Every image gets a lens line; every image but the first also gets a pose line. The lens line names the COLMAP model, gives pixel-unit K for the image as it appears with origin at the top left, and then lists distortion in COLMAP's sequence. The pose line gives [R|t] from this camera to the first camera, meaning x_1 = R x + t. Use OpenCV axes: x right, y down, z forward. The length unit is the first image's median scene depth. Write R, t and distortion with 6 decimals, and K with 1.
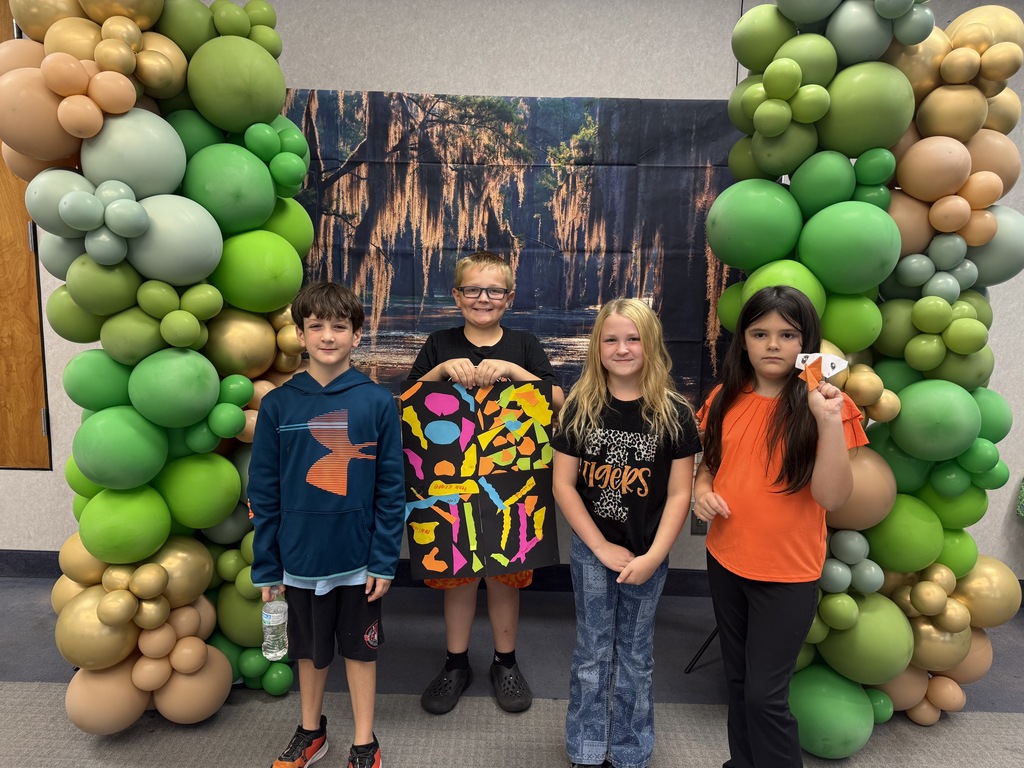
lens RADIAL K [[735.7, 0, 513.1], [0, 735.7, 387.2], [0, 0, 1]] dist [-0.002532, -0.016358]
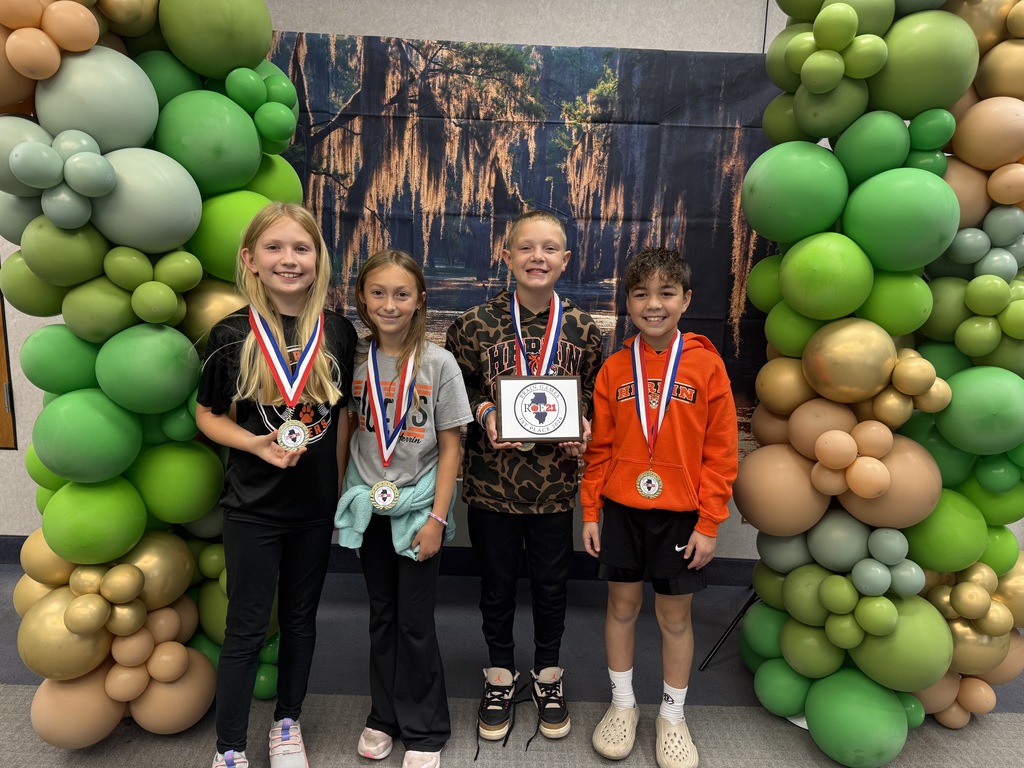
lens RADIAL K [[735.7, 0, 510.1], [0, 735.7, 387.7], [0, 0, 1]] dist [-0.002532, -0.016358]
pose [[0.999680, 0.008372, 0.023851, -0.036762], [-0.009471, 0.998881, 0.046328, -0.017559], [-0.023437, -0.046539, 0.998641, 0.084486]]
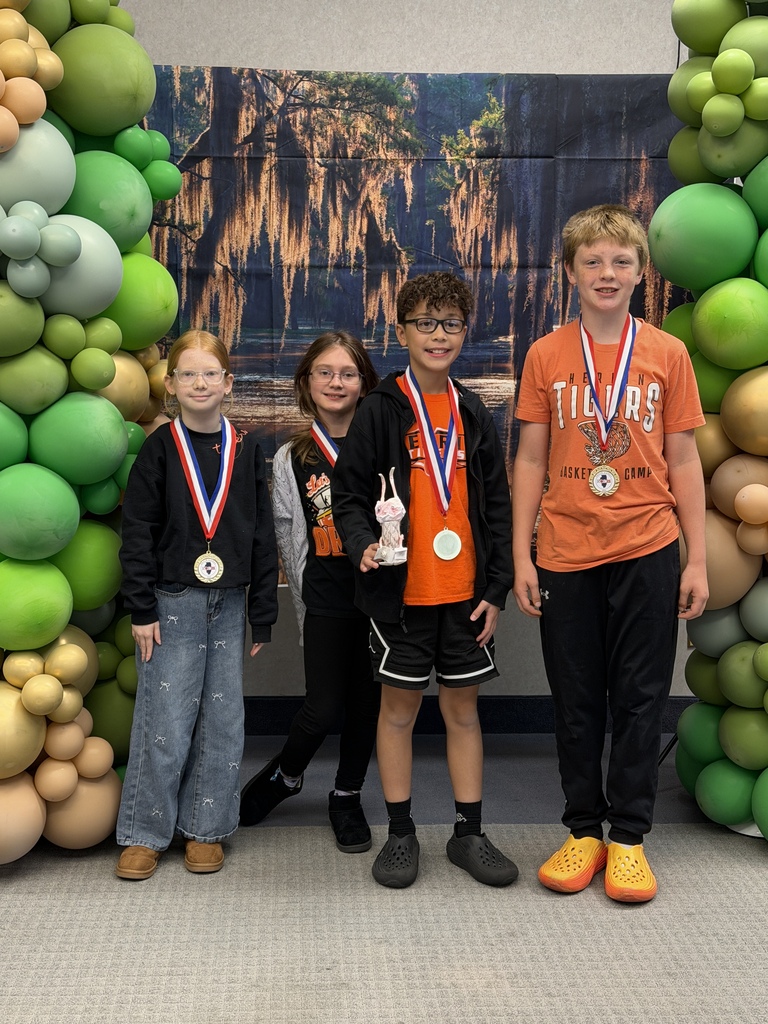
lens RADIAL K [[1641.5, 0, 383.5], [0, 1641.5, 511.3], [0, 0, 1]] dist [-0.000832, 0.000000]
pose [[0.996570, -0.028174, 0.077806, -0.169231], [0.029150, 0.999510, -0.011437, 0.096792], [-0.077445, 0.013666, 0.996903, -0.769597]]
